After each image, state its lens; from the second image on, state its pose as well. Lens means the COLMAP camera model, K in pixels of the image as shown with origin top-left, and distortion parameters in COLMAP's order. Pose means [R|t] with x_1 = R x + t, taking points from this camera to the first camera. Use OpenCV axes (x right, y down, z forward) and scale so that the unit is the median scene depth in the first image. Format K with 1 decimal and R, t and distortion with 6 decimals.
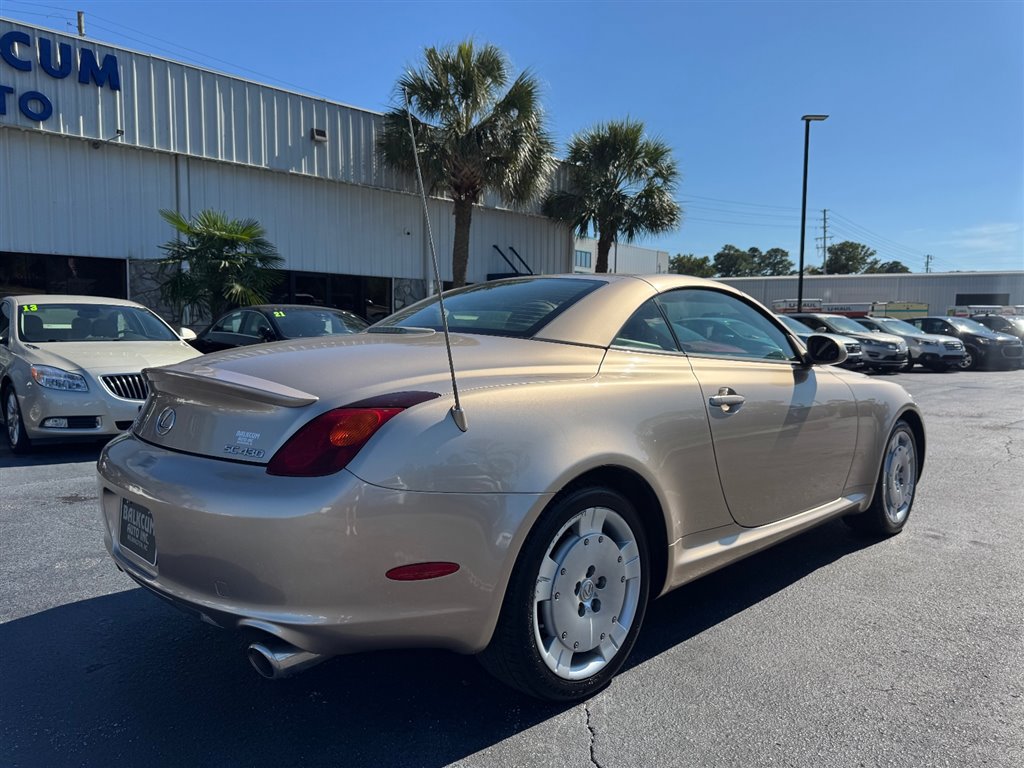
lens RADIAL K [[734.5, 0, 514.2], [0, 734.5, 389.0], [0, 0, 1]] dist [-0.008222, -0.007542]
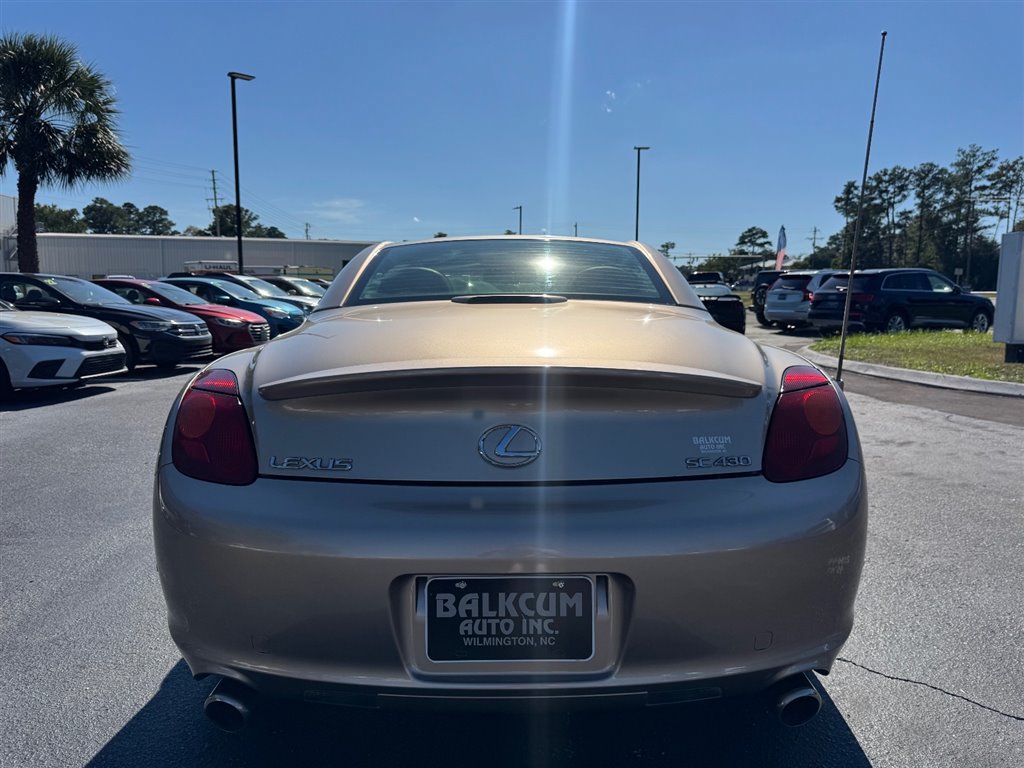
lens RADIAL K [[734.5, 0, 514.2], [0, 734.5, 389.0], [0, 0, 1]] dist [-0.008222, -0.007542]
pose [[0.701042, -0.094125, 0.706881, -0.138884], [0.058054, 0.995494, 0.074980, -0.007795], [-0.710753, -0.011527, 0.703347, 0.082633]]
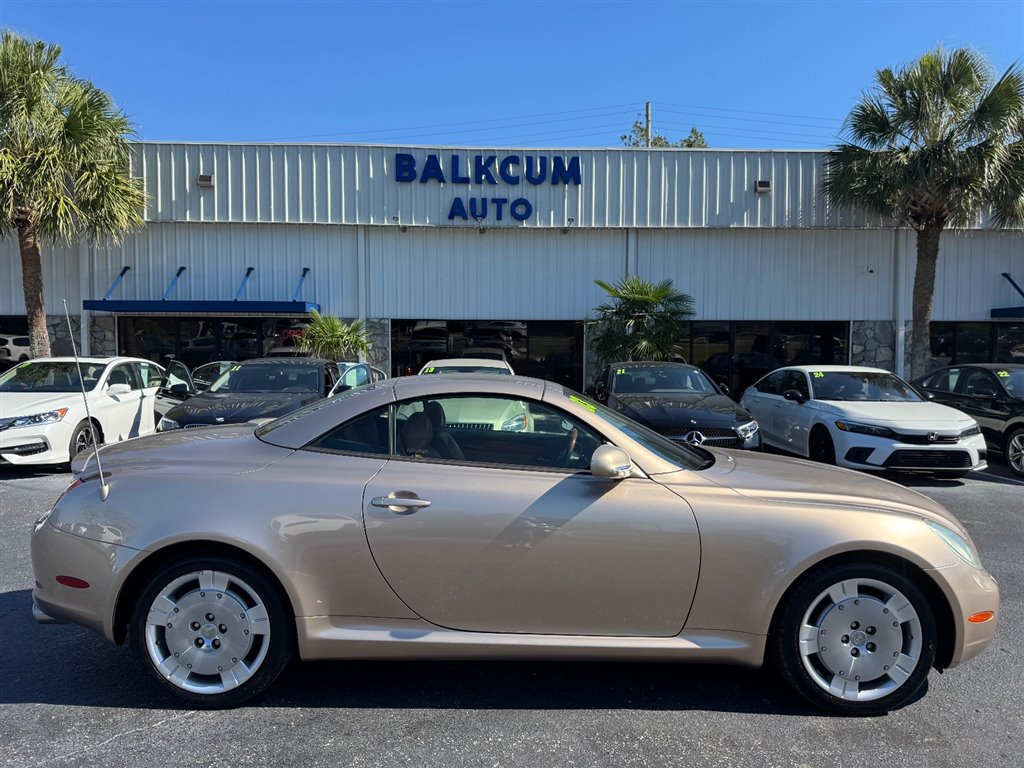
lens RADIAL K [[733.6, 0, 512.0], [0, 733.6, 384.0], [0, 0, 1]] dist [-0.001678, -0.011649]
pose [[0.709197, 0.013195, -0.704887, 0.238542], [-0.049935, 0.998254, -0.031554, -0.028249], [0.703240, 0.057577, 0.708618, 0.064267]]
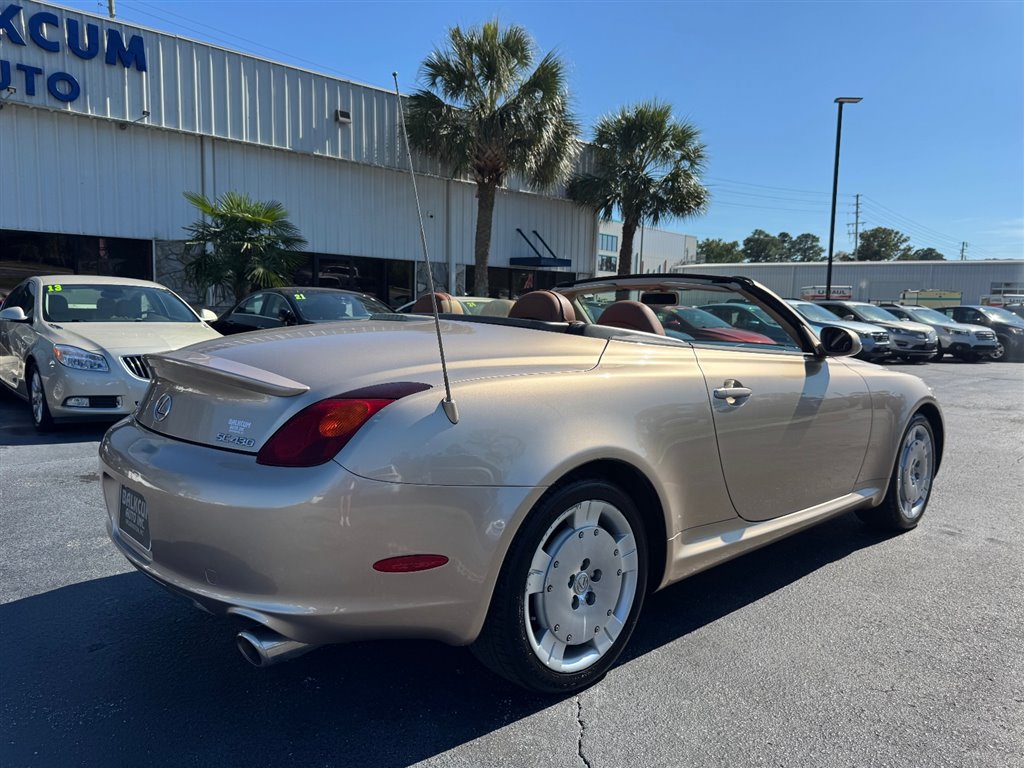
lens RADIAL K [[734.5, 0, 514.2], [0, 734.5, 389.0], [0, 0, 1]] dist [-0.008222, -0.007542]
pose [[0.999352, 0.014947, -0.032747, 0.005940], [-0.014209, 0.999642, 0.022649, -0.001617], [0.033074, -0.022169, 0.999207, 0.001575]]
